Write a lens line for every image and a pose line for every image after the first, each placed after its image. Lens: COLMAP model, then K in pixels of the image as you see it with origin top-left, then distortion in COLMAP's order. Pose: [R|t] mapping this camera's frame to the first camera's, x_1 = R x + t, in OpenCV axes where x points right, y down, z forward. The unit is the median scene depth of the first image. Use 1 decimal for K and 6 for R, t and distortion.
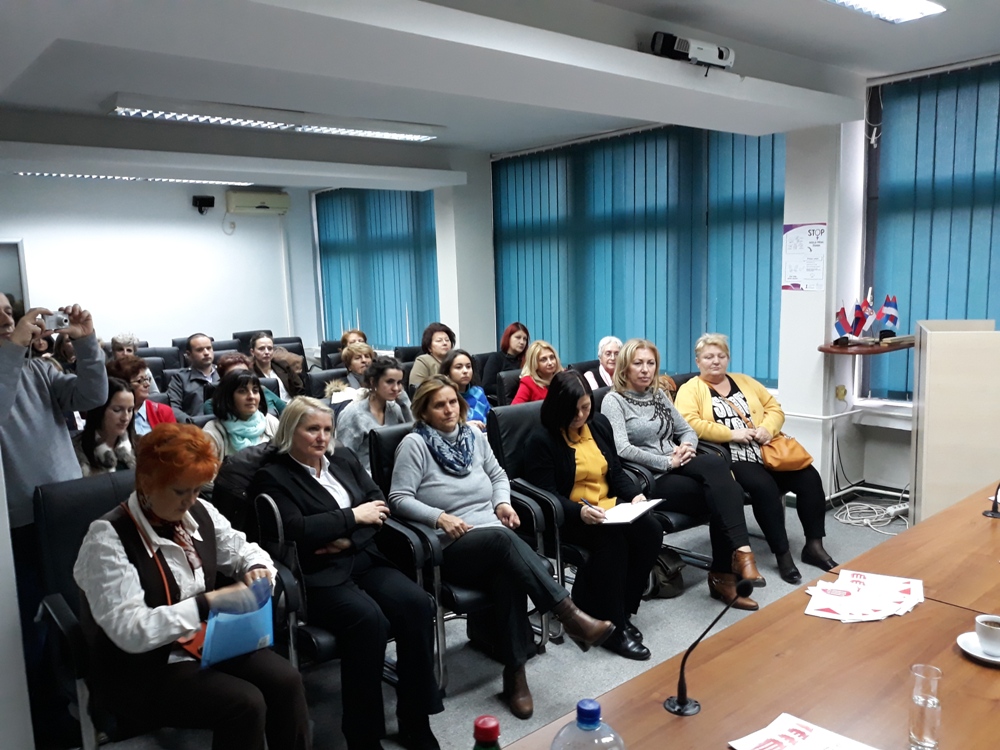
lens RADIAL K [[778.5, 0, 500.4], [0, 778.5, 431.8], [0, 0, 1]] dist [0.006256, 0.004488]
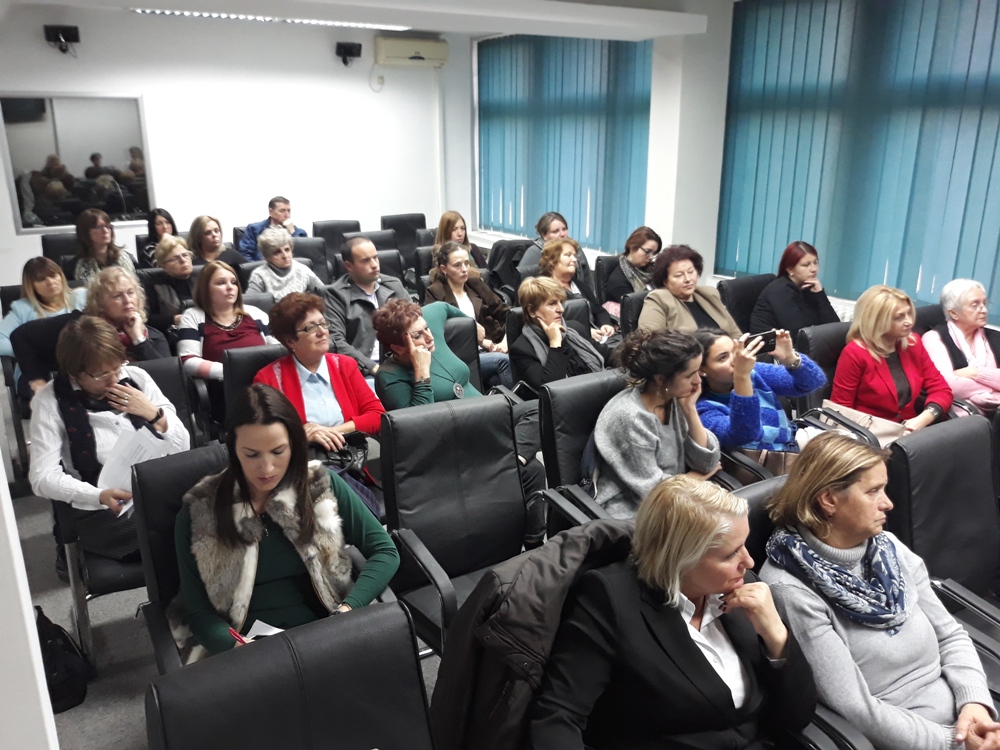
lens RADIAL K [[817.3, 0, 500.0], [0, 817.3, 375.0], [0, 0, 1]] dist [-0.004055, -0.001038]
pose [[0.989449, 0.068404, -0.127717, -0.095405], [-0.056470, 0.993890, 0.094835, -0.048255], [0.133424, -0.086622, 0.987266, 0.151566]]
